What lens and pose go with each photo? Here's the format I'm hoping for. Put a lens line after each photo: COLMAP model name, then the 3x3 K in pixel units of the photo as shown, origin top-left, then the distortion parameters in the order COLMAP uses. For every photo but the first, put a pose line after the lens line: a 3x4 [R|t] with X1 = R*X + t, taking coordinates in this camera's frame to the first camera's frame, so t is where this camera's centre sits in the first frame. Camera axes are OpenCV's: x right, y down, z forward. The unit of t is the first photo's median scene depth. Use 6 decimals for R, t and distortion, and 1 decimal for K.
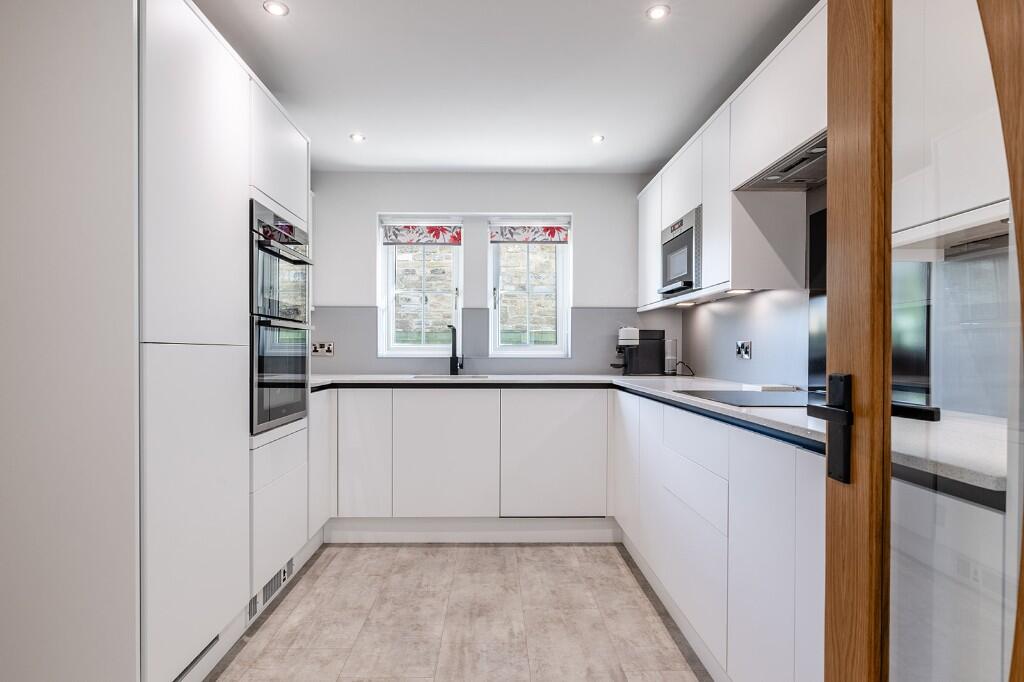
lens RADIAL K [[549.8, 0, 512.0], [0, 549.8, 341.0], [0, 0, 1]] dist [0.001093, 0.000957]
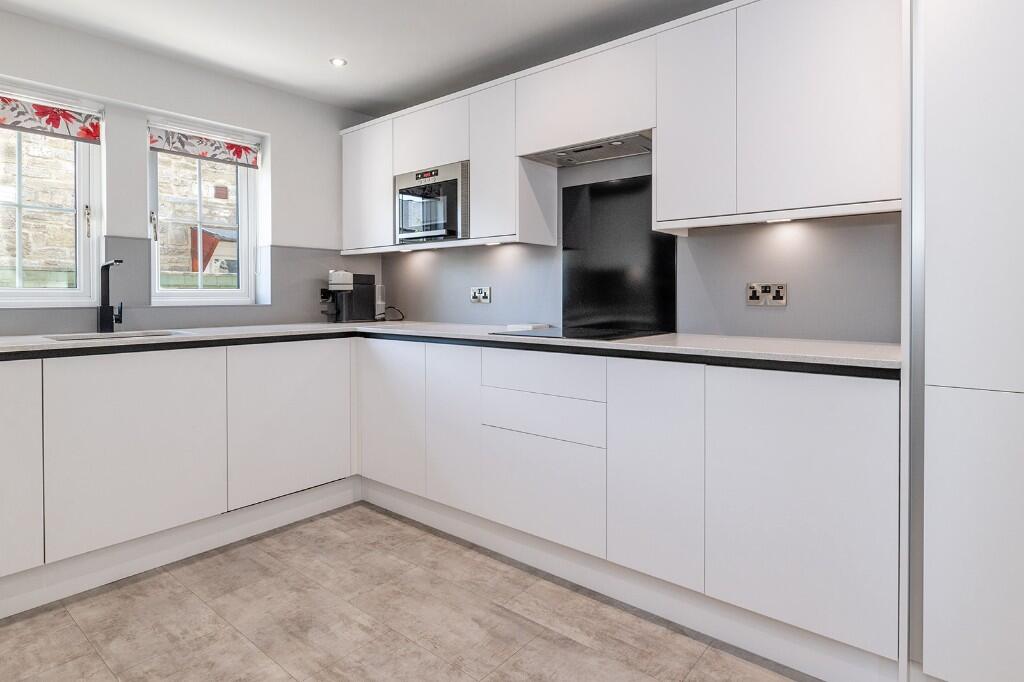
lens RADIAL K [[553.0, 0, 513.6], [0, 553.0, 288.0], [0, 0, 1]] dist [0.000829, 0.000285]
pose [[0.647740, 0.006858, 0.761831, -0.350550], [-0.009911, 0.999951, -0.000575, 0.001668], [-0.761797, -0.007178, 0.647776, 0.188980]]
